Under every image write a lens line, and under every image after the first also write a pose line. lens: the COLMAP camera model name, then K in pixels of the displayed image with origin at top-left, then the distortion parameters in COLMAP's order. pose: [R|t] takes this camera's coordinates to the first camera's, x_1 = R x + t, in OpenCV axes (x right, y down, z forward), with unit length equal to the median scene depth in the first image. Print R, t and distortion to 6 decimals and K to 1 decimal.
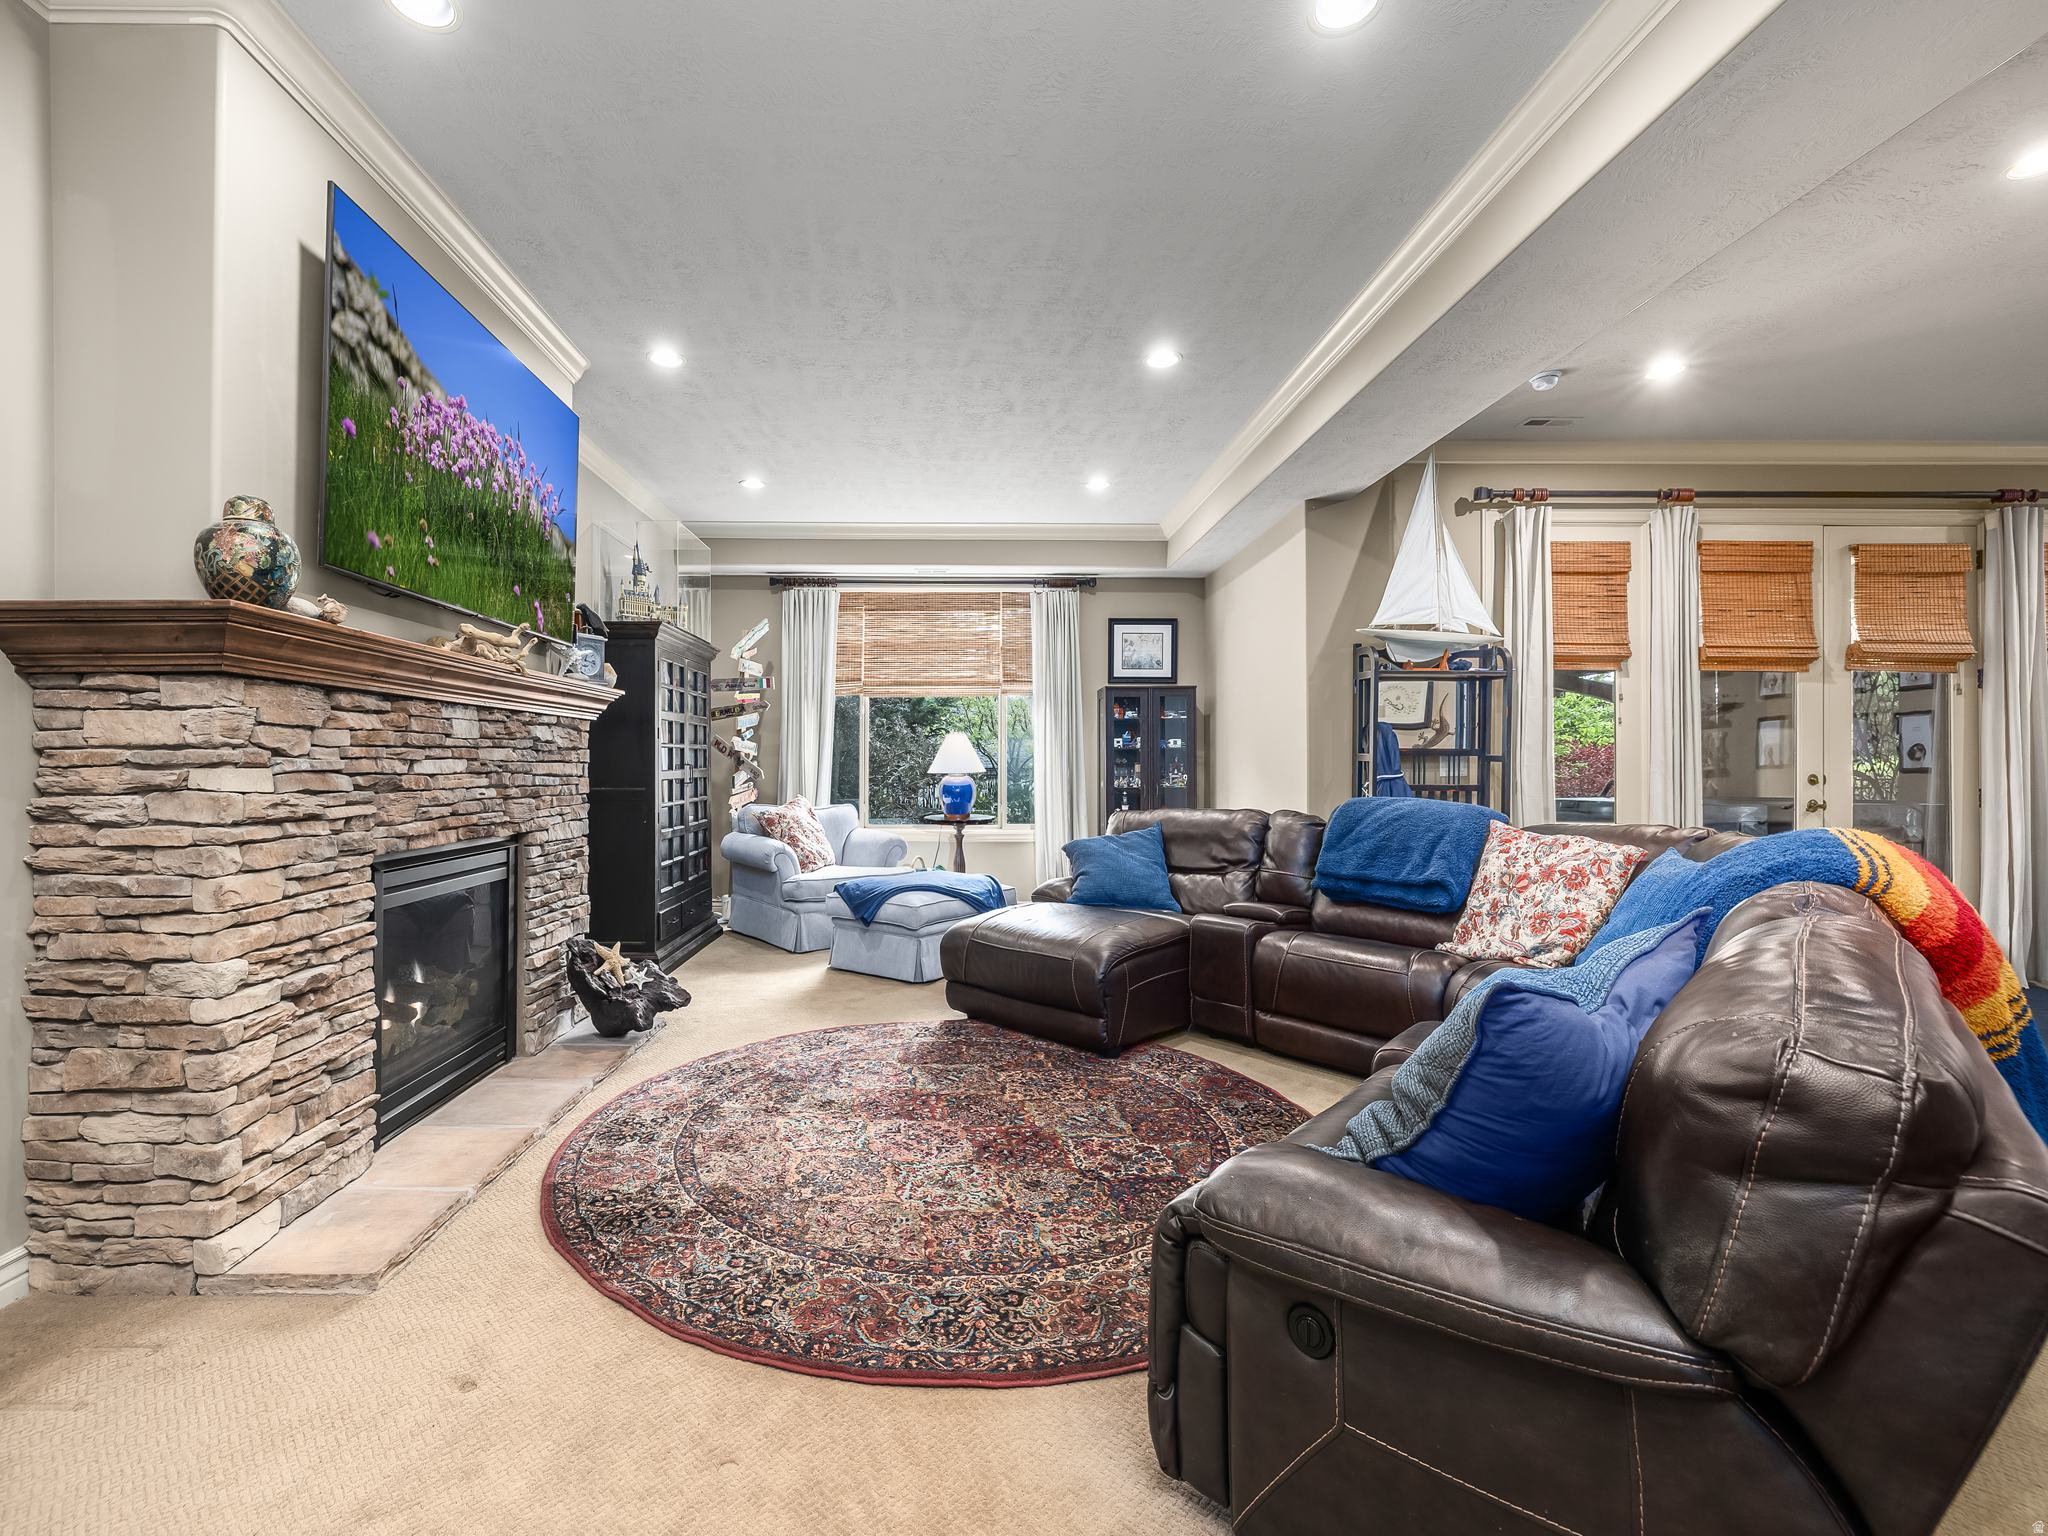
lens RADIAL K [[864.1, 0, 1019.7], [0, 864.1, 760.6], [0, 0, 1]] dist [0.000755, -0.000105]
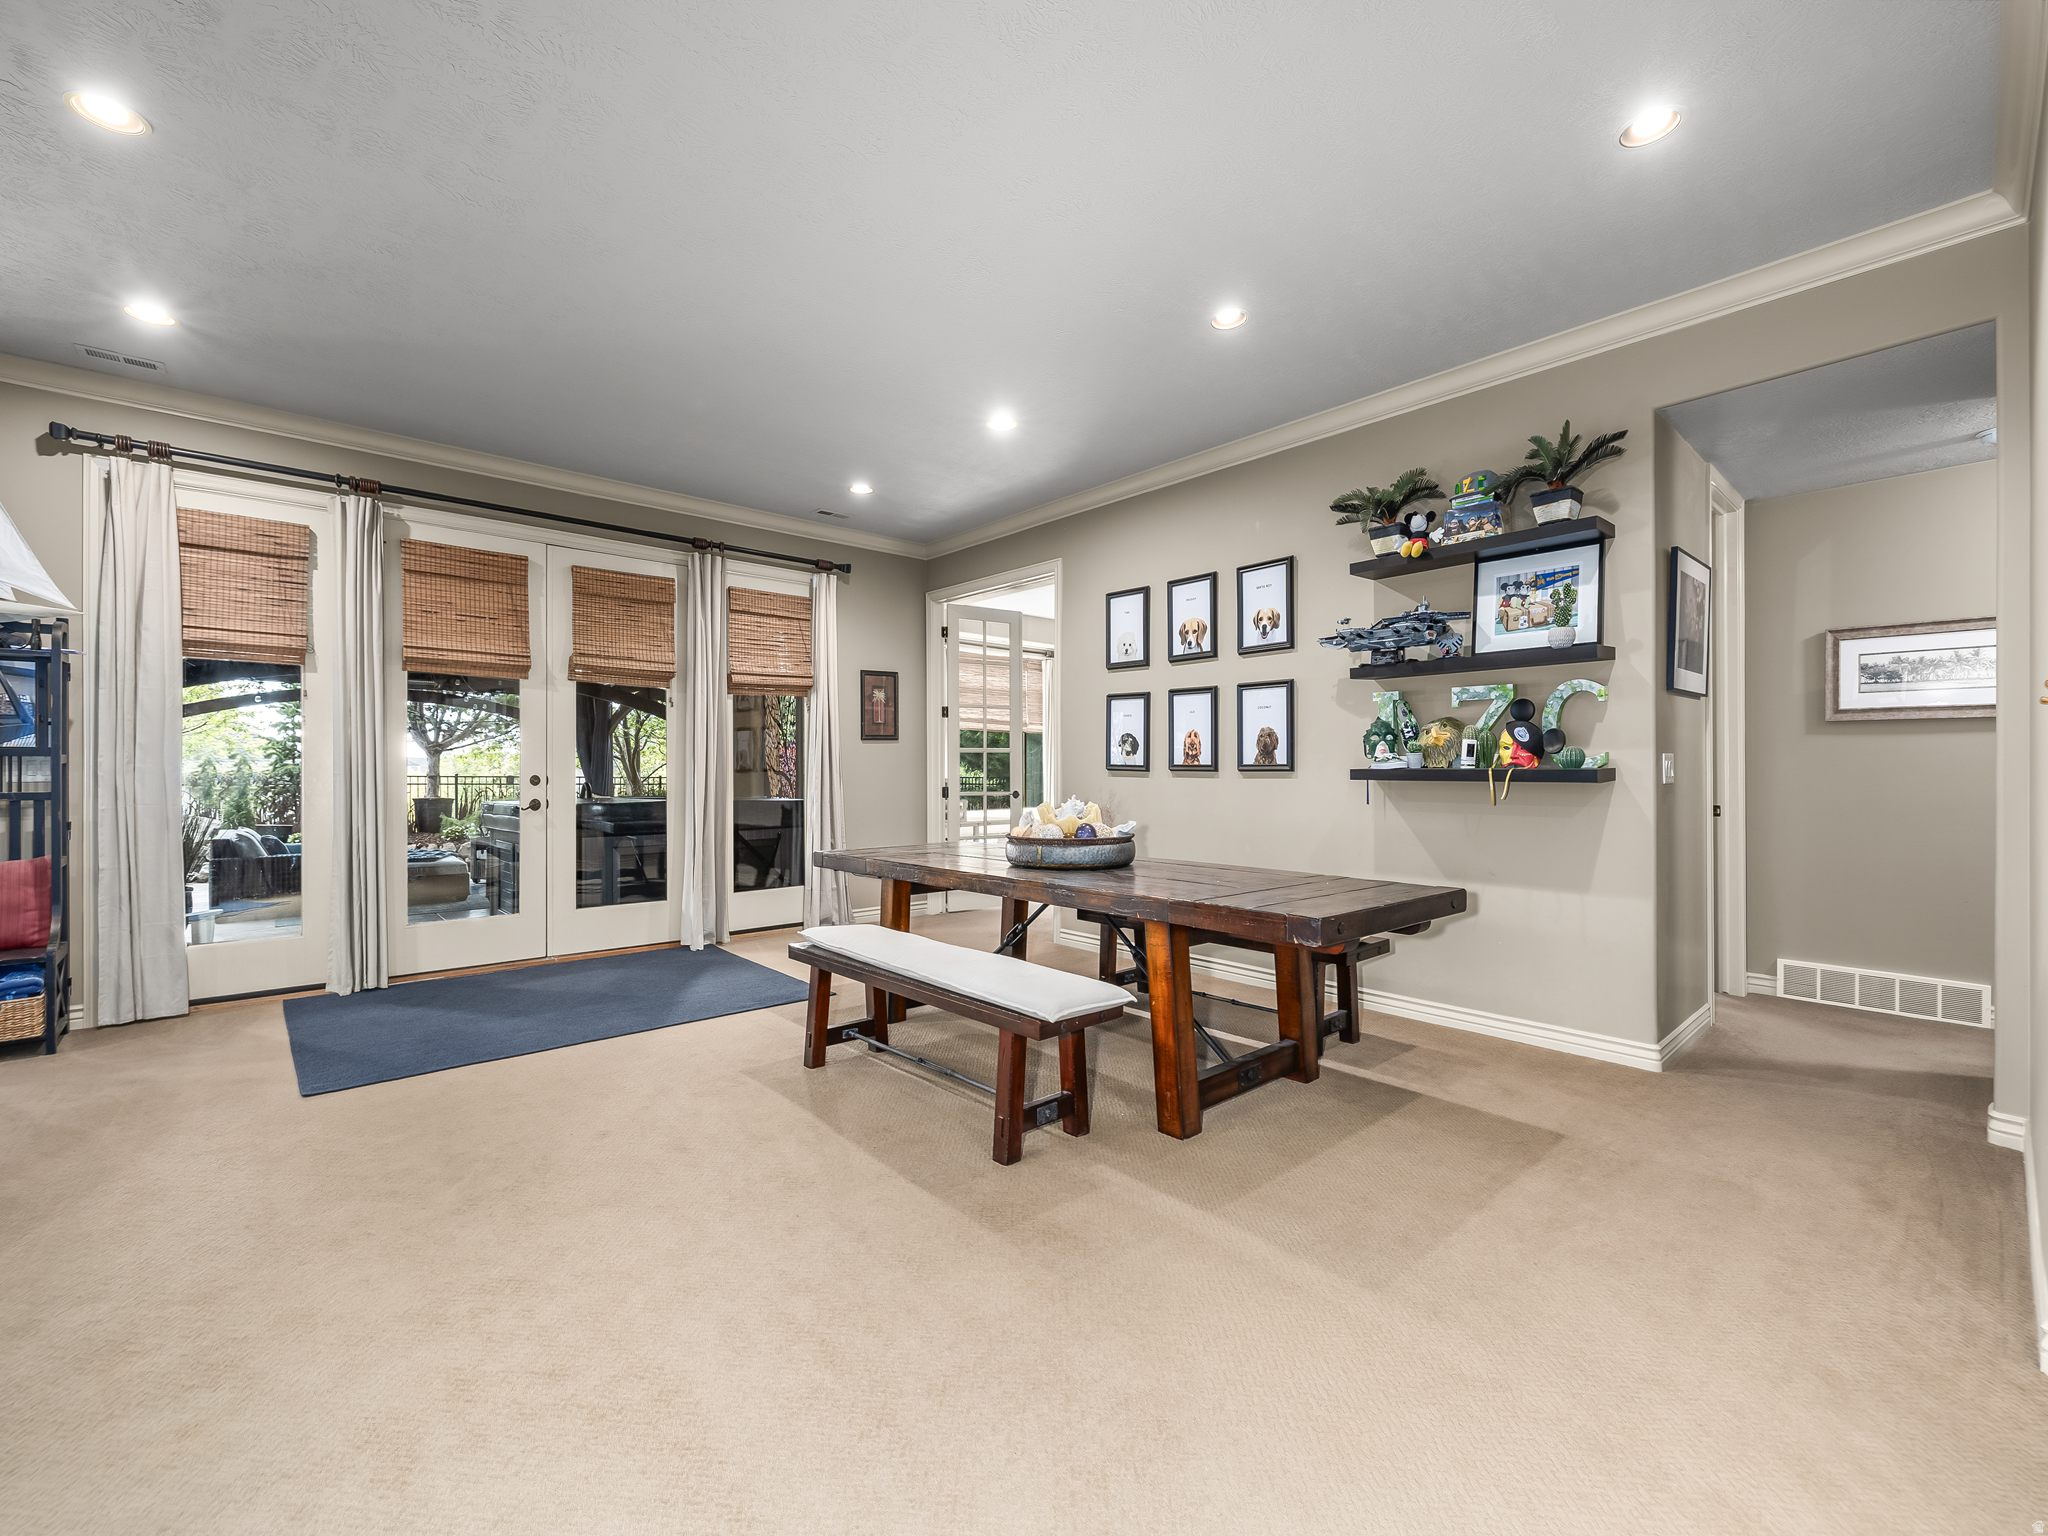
lens RADIAL K [[864.1, 0, 1022.7], [0, 864.1, 770.1], [0, 0, 1]] dist [0.000755, -0.000105]
pose [[0.742572, -0.006135, 0.669738, 0.654404], [0.001692, 0.999972, 0.007283, 0.002824], [-0.669764, -0.004275, 0.742562, -0.199746]]
